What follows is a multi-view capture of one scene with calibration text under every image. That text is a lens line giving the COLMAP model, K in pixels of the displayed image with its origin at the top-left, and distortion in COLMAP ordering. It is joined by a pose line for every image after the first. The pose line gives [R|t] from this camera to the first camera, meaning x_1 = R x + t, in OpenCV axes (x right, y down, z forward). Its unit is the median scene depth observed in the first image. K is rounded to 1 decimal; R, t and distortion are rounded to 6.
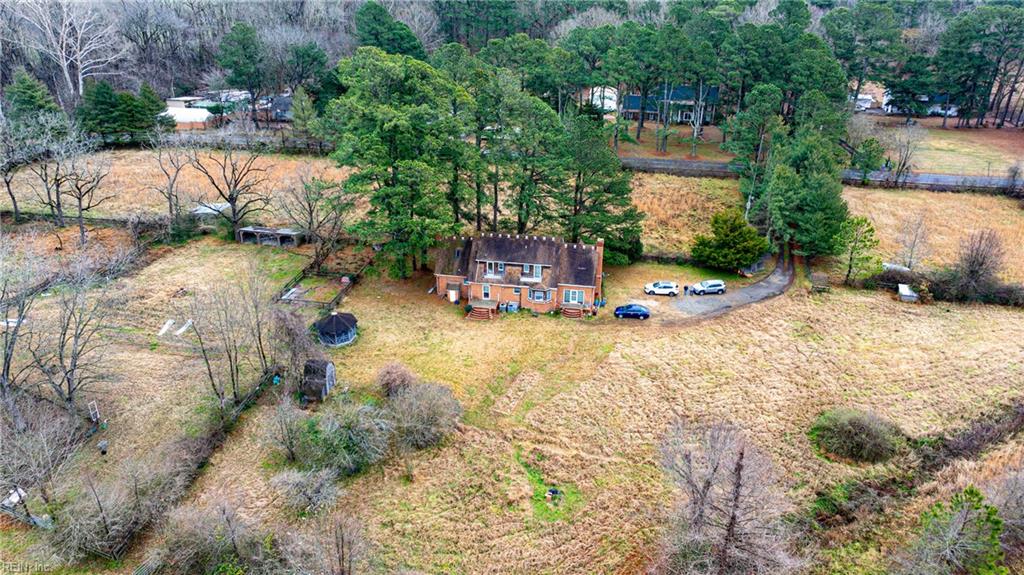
lens RADIAL K [[721.6, 0, 516.7], [0, 721.6, 289.1], [0, 0, 1]] dist [-0.033229, 0.034671]
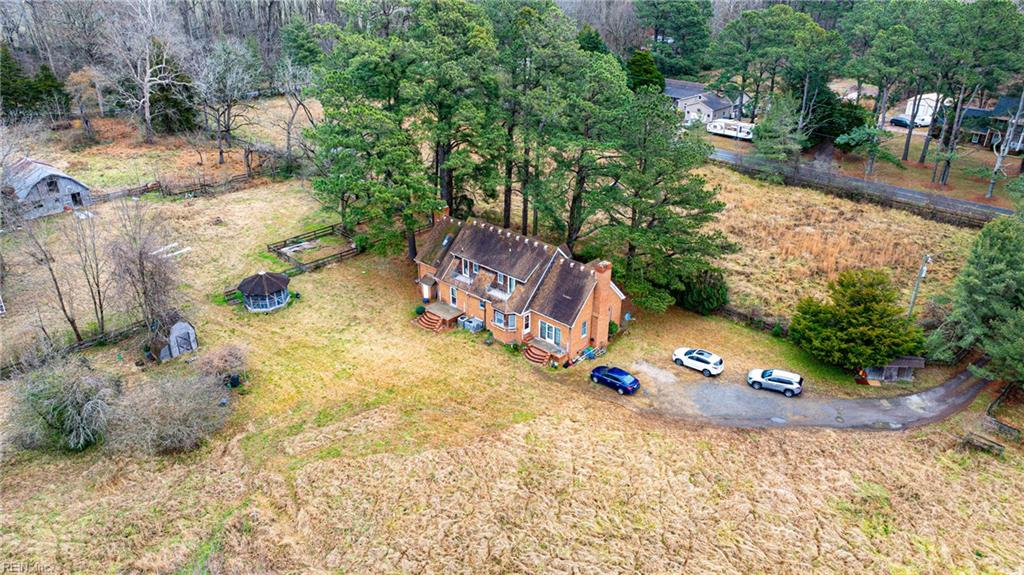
lens RADIAL K [[721.6, 0, 519.1], [0, 721.6, 289.6], [0, 0, 1]] dist [-0.033229, 0.034671]
pose [[0.840669, 0.240663, -0.485137, 0.376070], [-0.241302, 0.968449, 0.062282, -0.065886], [0.484819, 0.064706, 0.872218, 0.362619]]
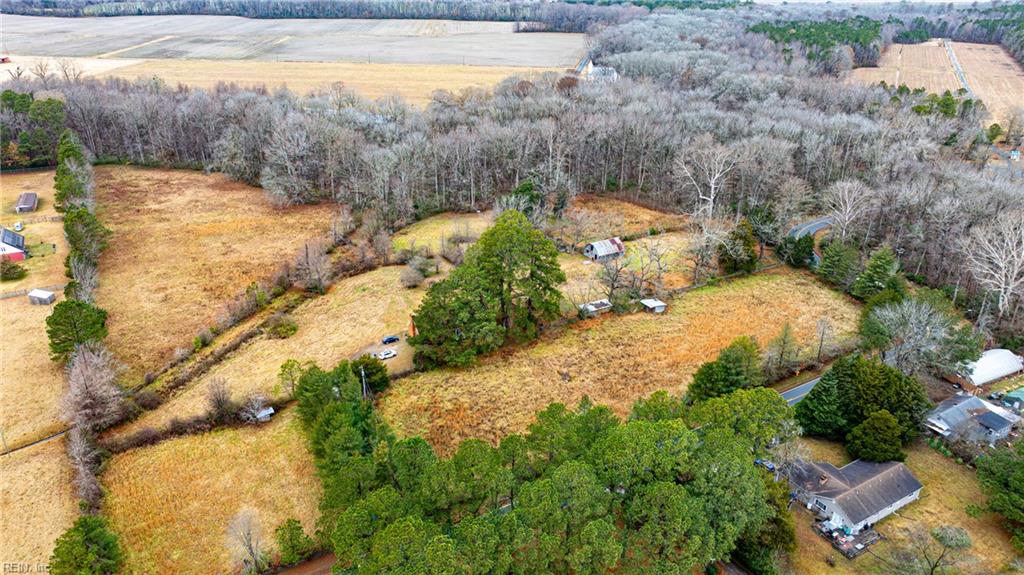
lens RADIAL K [[721.6, 0, 512.6], [0, 721.6, 289.3], [0, 0, 1]] dist [-0.033229, 0.034671]
pose [[-0.748659, 0.270021, -0.605473, 1.061692], [-0.303220, 0.672702, 0.674929, -1.494759], [0.589548, 0.688883, -0.421749, 1.898965]]
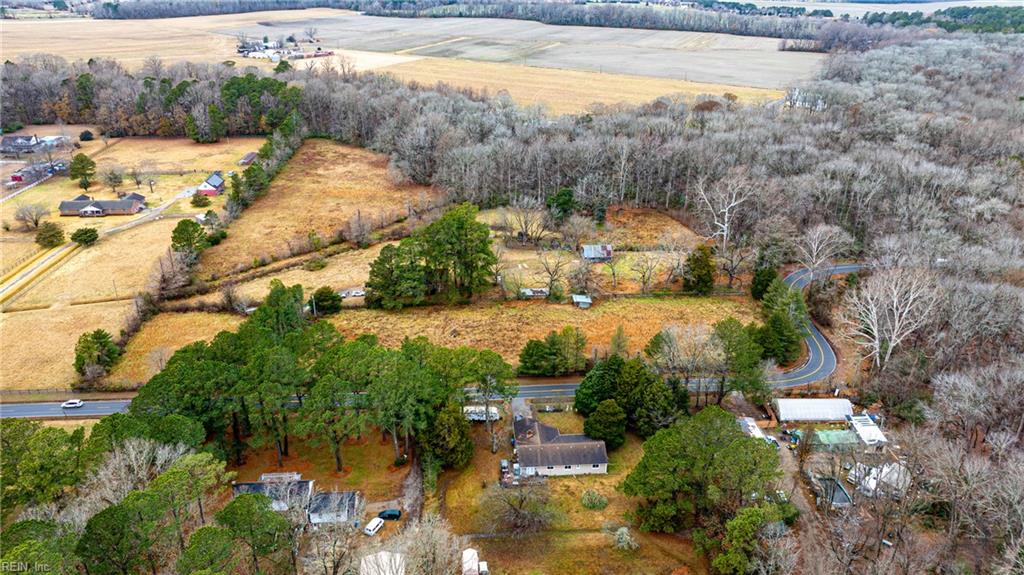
lens RADIAL K [[721.6, 0, 513.6], [0, 721.6, 284.8], [0, 0, 1]] dist [-0.033229, 0.034671]
pose [[-0.962232, 0.101864, -0.252454, 0.320742], [-0.131393, 0.638407, 0.758401, -2.062743], [0.238422, 0.762928, -0.600912, 2.692999]]
